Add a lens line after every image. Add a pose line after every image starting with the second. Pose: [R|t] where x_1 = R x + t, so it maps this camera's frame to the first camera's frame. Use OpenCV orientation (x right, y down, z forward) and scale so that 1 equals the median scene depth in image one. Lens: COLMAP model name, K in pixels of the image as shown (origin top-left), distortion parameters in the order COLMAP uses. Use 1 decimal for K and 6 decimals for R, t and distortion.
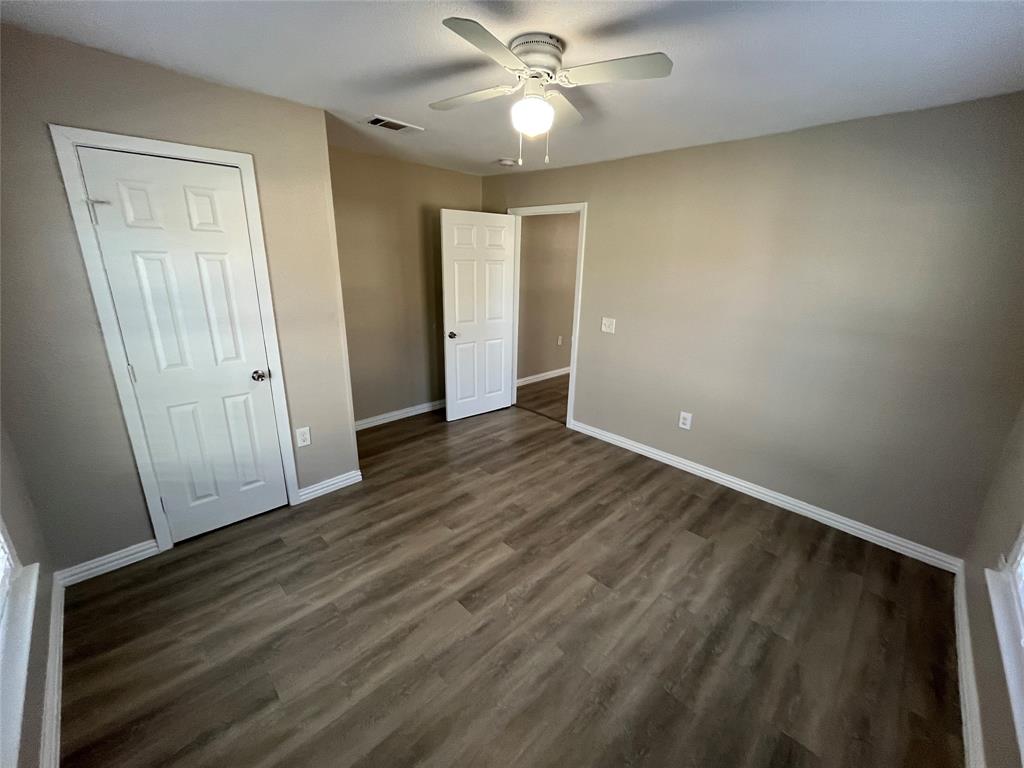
lens RADIAL K [[414.4, 0, 508.3], [0, 414.4, 383.8], [0, 0, 1]] dist [-0.003658, -0.000048]
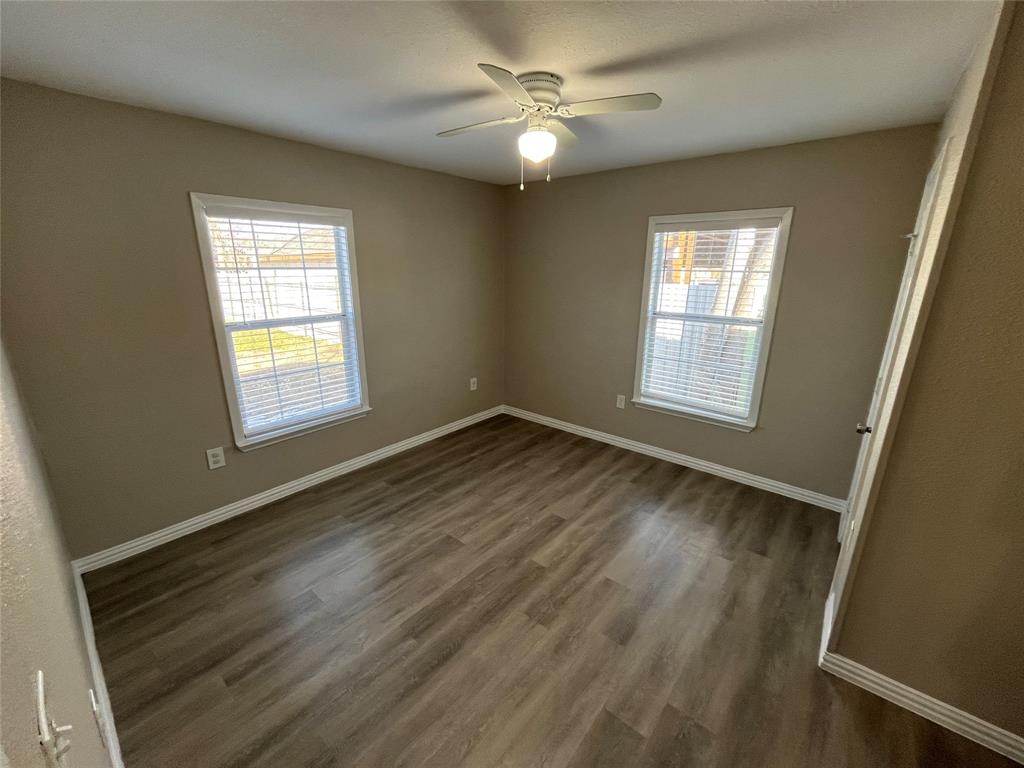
lens RADIAL K [[414.4, 0, 513.3], [0, 414.4, 389.9], [0, 0, 1]] dist [-0.003658, -0.000048]
pose [[-0.994773, -0.008759, -0.101734, 0.171065], [-0.062276, 0.841612, 0.536479, -0.493872], [0.080922, 0.540011, -0.837759, 1.671500]]
